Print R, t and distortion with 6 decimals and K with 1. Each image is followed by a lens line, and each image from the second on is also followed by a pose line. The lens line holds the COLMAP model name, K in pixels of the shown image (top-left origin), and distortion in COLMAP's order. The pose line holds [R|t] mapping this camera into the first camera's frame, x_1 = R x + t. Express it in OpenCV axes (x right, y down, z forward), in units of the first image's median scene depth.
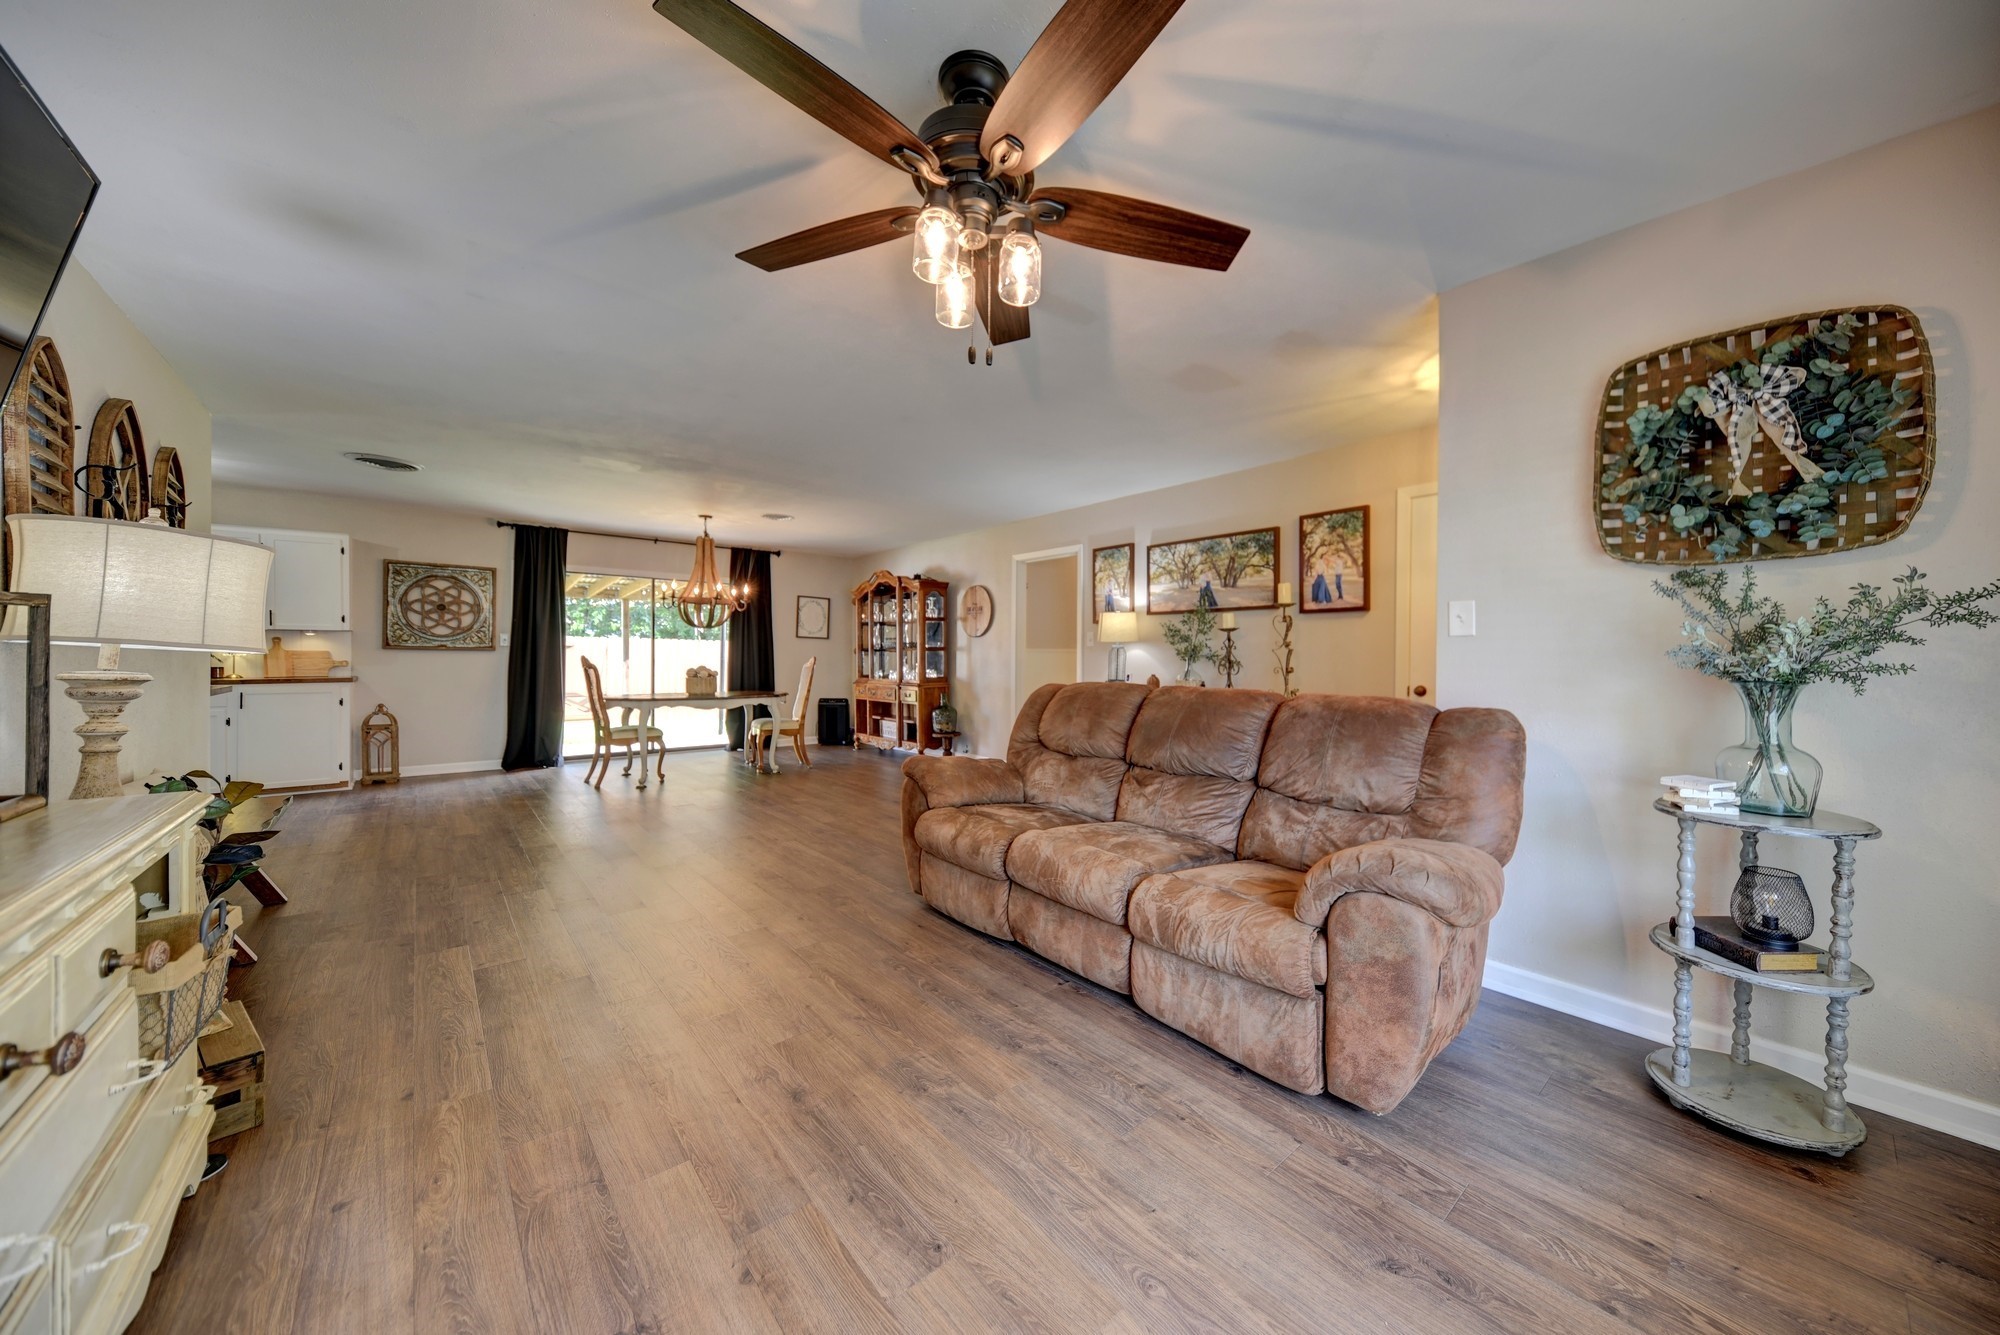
lens RADIAL K [[688.4, 0, 1025.5], [0, 688.4, 665.5], [0, 0, 1]] dist [-0.004829, -0.000698]
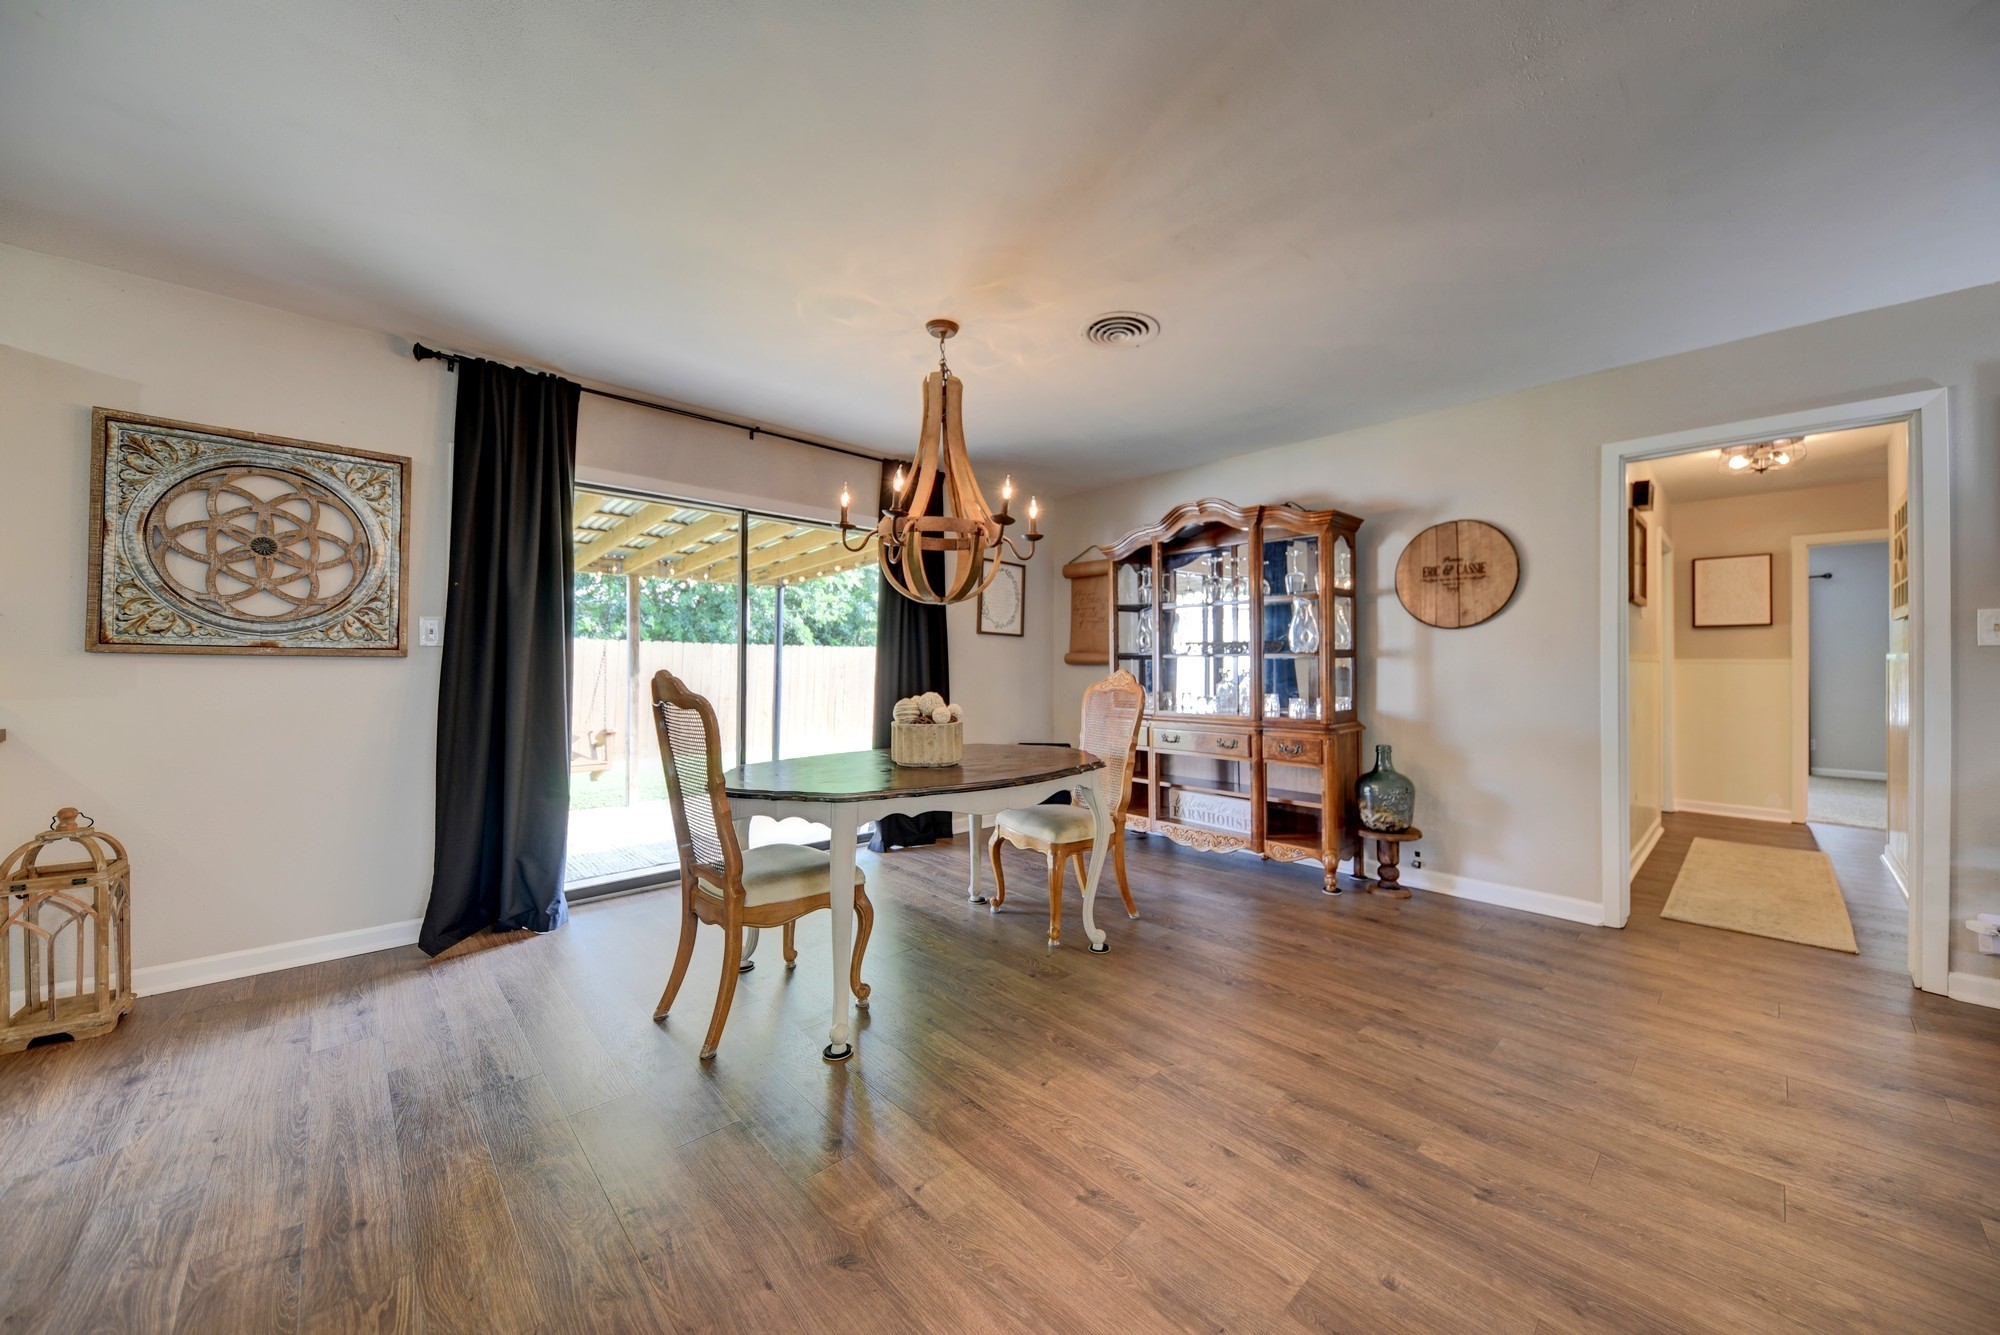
lens RADIAL K [[707.4, 0, 1005.8], [0, 707.4, 663.8], [0, 0, 1]] dist [-0.001508, -0.001176]
pose [[0.999049, -0.000864, 0.043596, -0.471092], [0.001491, 0.999896, -0.014343, -0.011929], [-0.043579, 0.014394, 0.998946, 0.612485]]
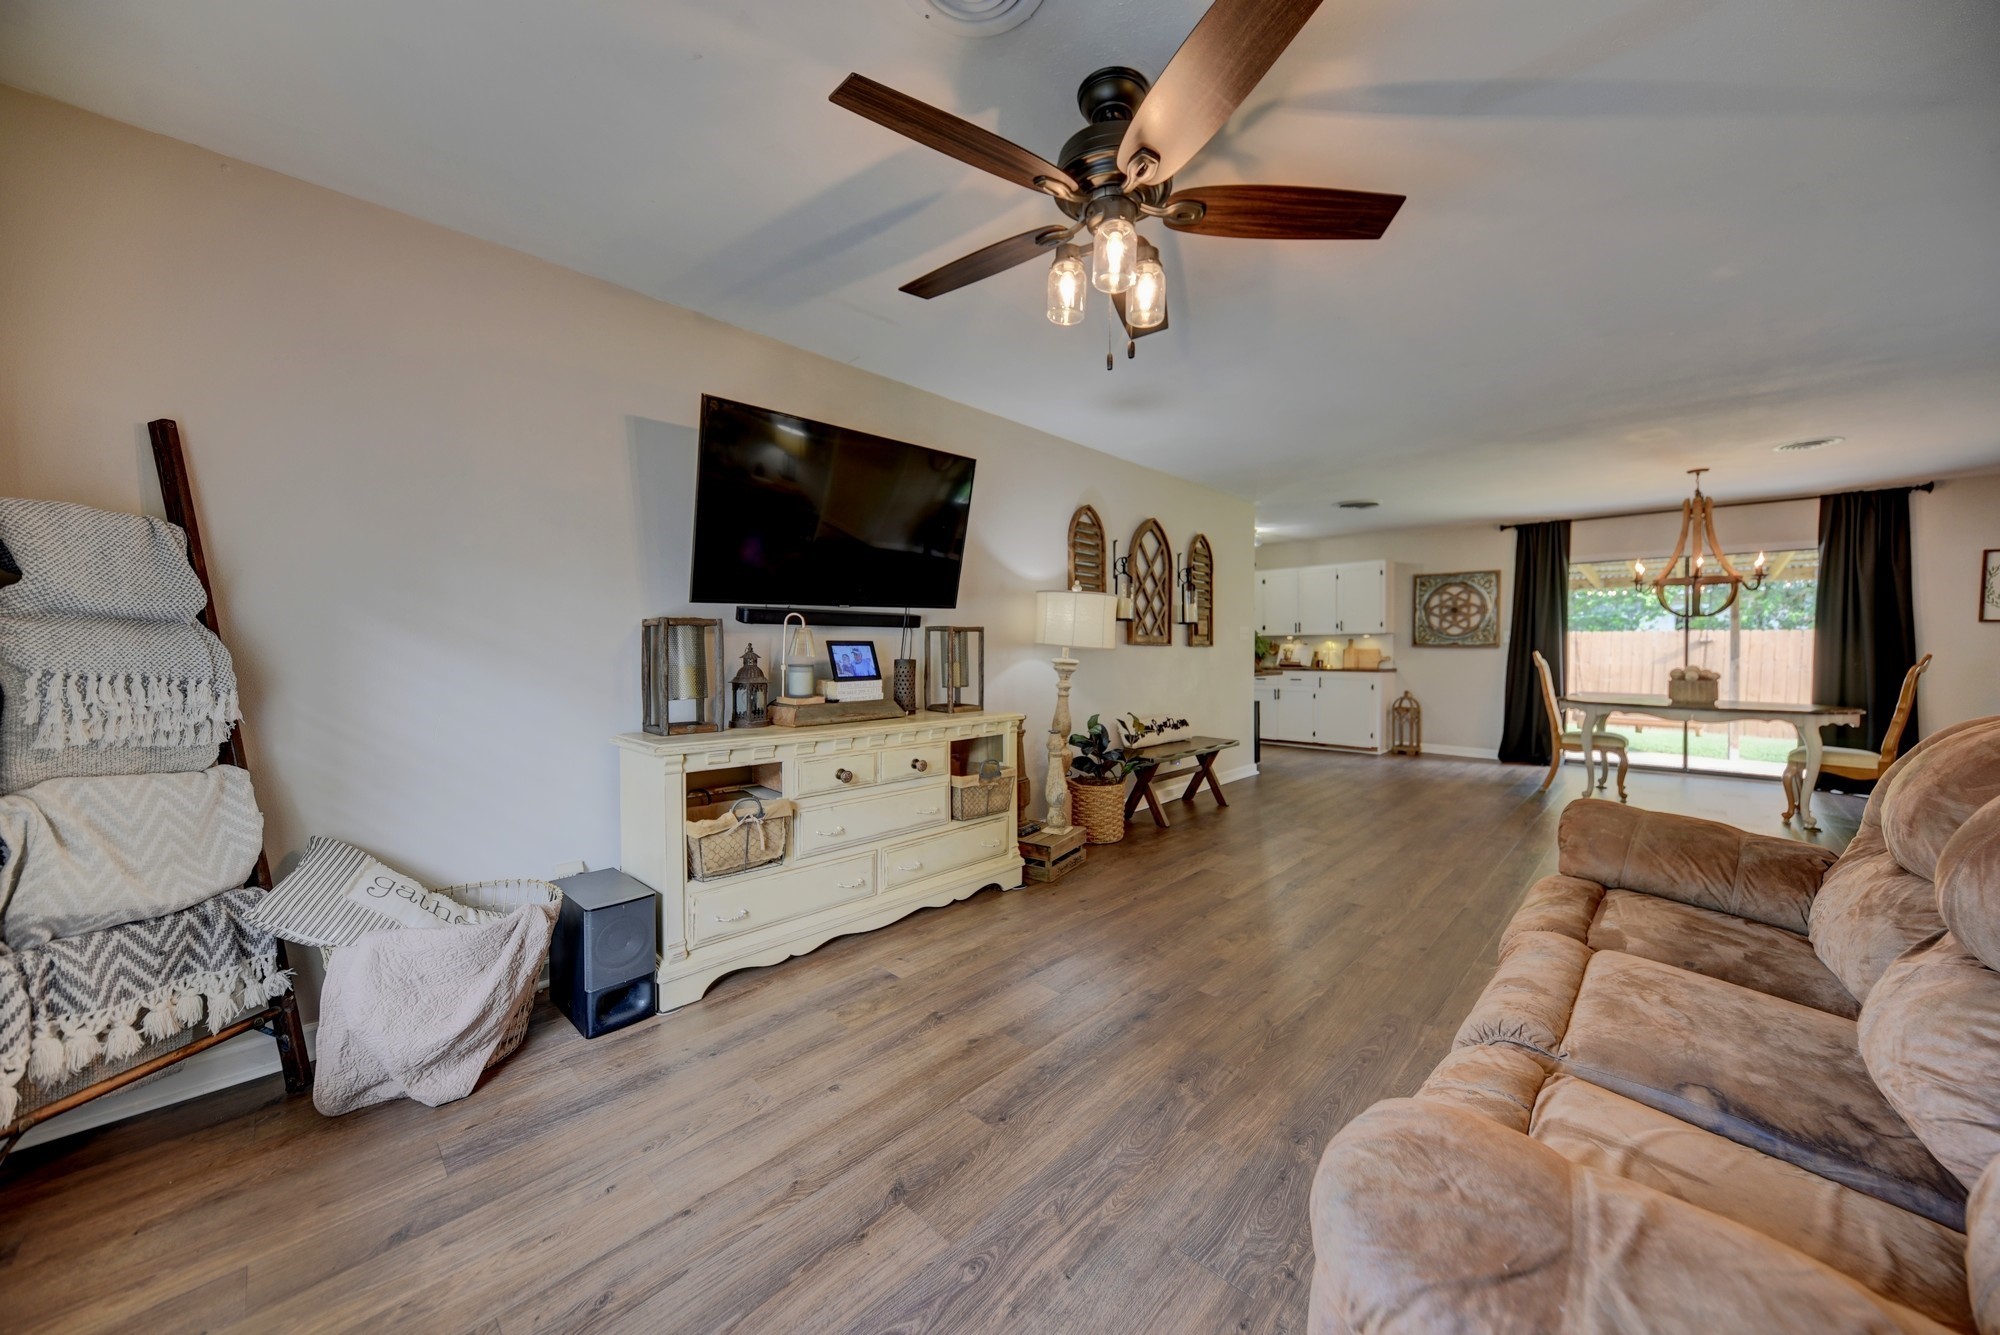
lens RADIAL K [[688.4, 0, 1031.6], [0, 688.4, 659.8], [0, 0, 1]] dist [-0.004829, -0.000698]
pose [[0.096102, 0.010715, -0.995314, 0.238992], [-0.015533, 0.999836, 0.009264, -0.001424], [0.995250, 0.014570, 0.096253, 0.196017]]
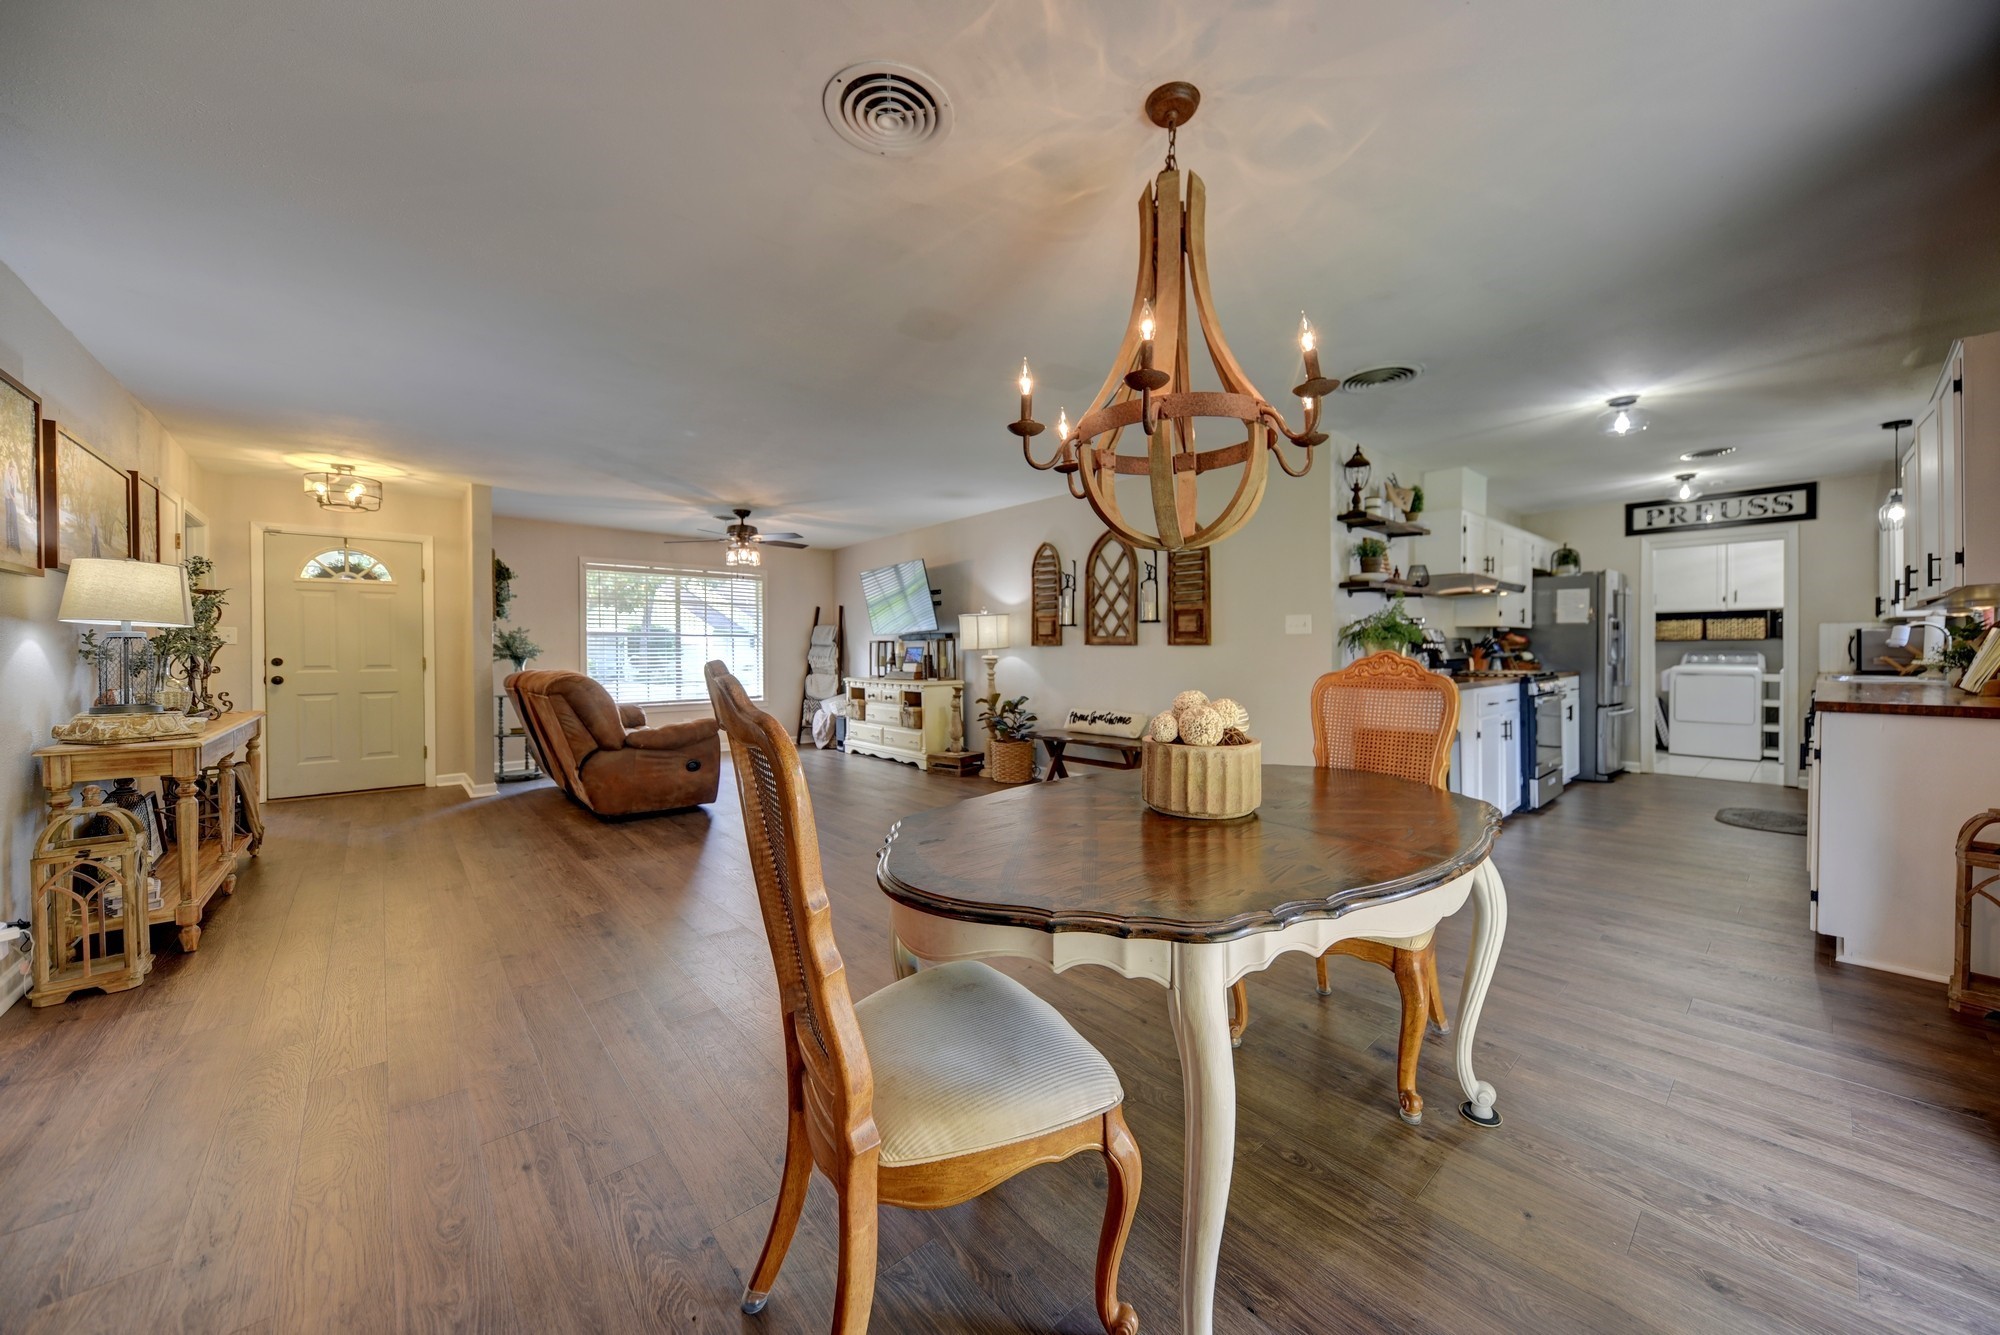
lens RADIAL K [[707.4, 0, 1013.4], [0, 707.4, 656.8], [0, 0, 1]] dist [-0.001508, -0.001176]
pose [[-0.999992, 0.001587, -0.003627, -0.427325], [0.001499, 0.999710, 0.024054, -0.020221], [0.003664, 0.024048, -0.999704, 1.327998]]
